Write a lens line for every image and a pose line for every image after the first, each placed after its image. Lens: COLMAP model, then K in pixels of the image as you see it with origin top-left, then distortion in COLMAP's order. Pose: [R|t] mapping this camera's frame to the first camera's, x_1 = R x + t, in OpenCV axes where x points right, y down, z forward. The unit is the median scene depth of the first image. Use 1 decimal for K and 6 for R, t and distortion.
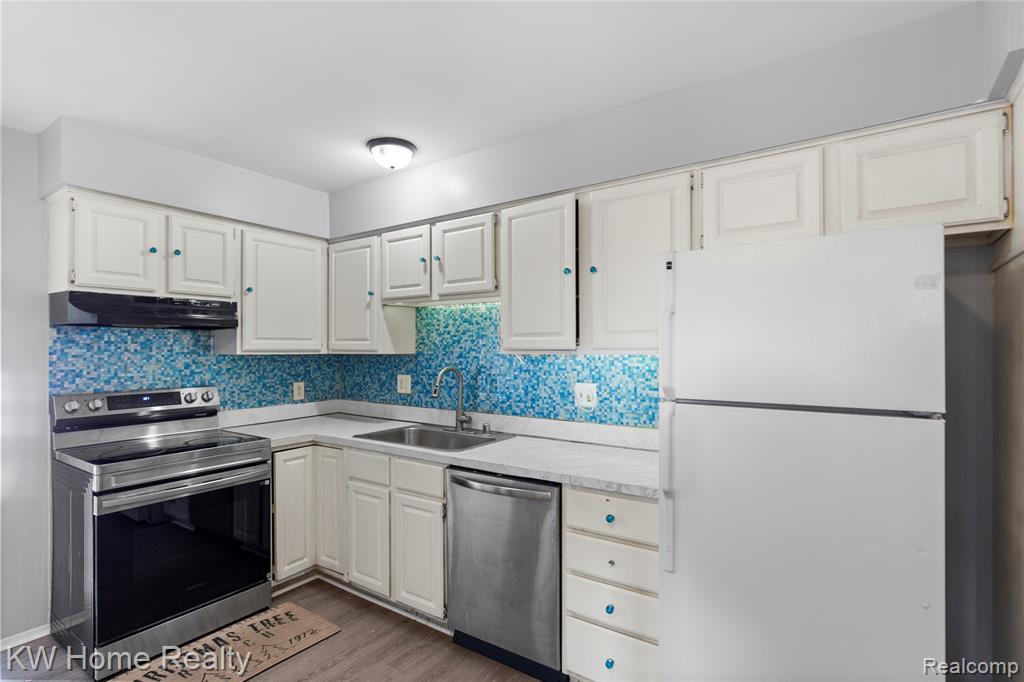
lens RADIAL K [[508.5, 0, 512.0], [0, 508.5, 341.0], [0, 0, 1]] dist [0.003363, -0.000005]
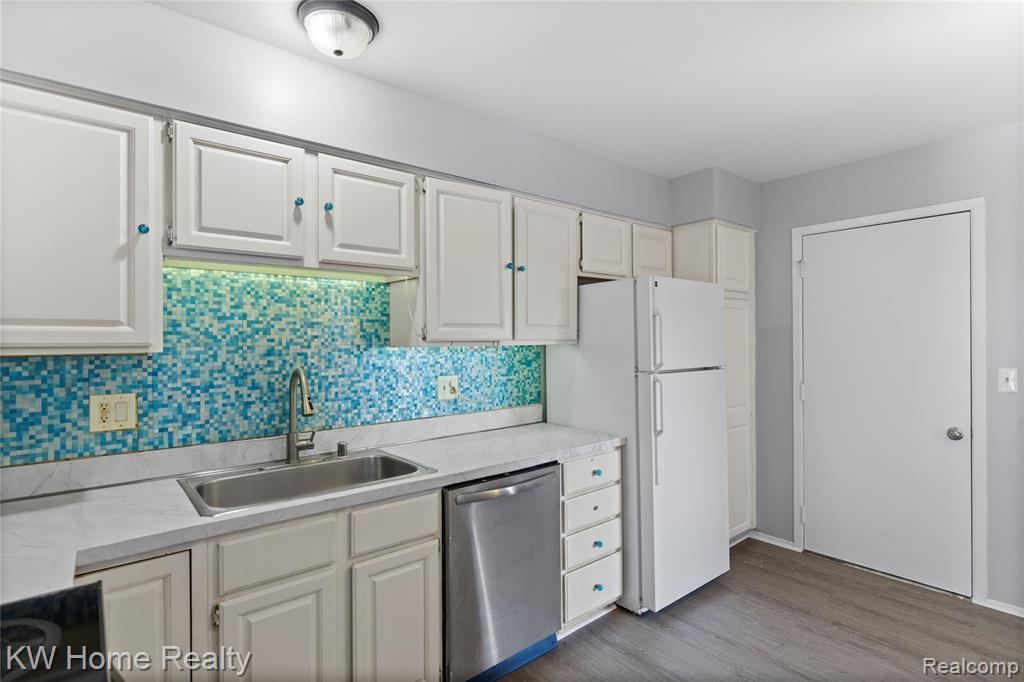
lens RADIAL K [[508.5, 0, 512.0], [0, 508.5, 341.0], [0, 0, 1]] dist [0.003363, -0.000005]
pose [[0.256192, -0.000195, 0.966626, -0.696578], [-0.005977, 0.999981, 0.001785, 0.011548], [-0.966607, -0.006235, 0.256186, 0.560505]]
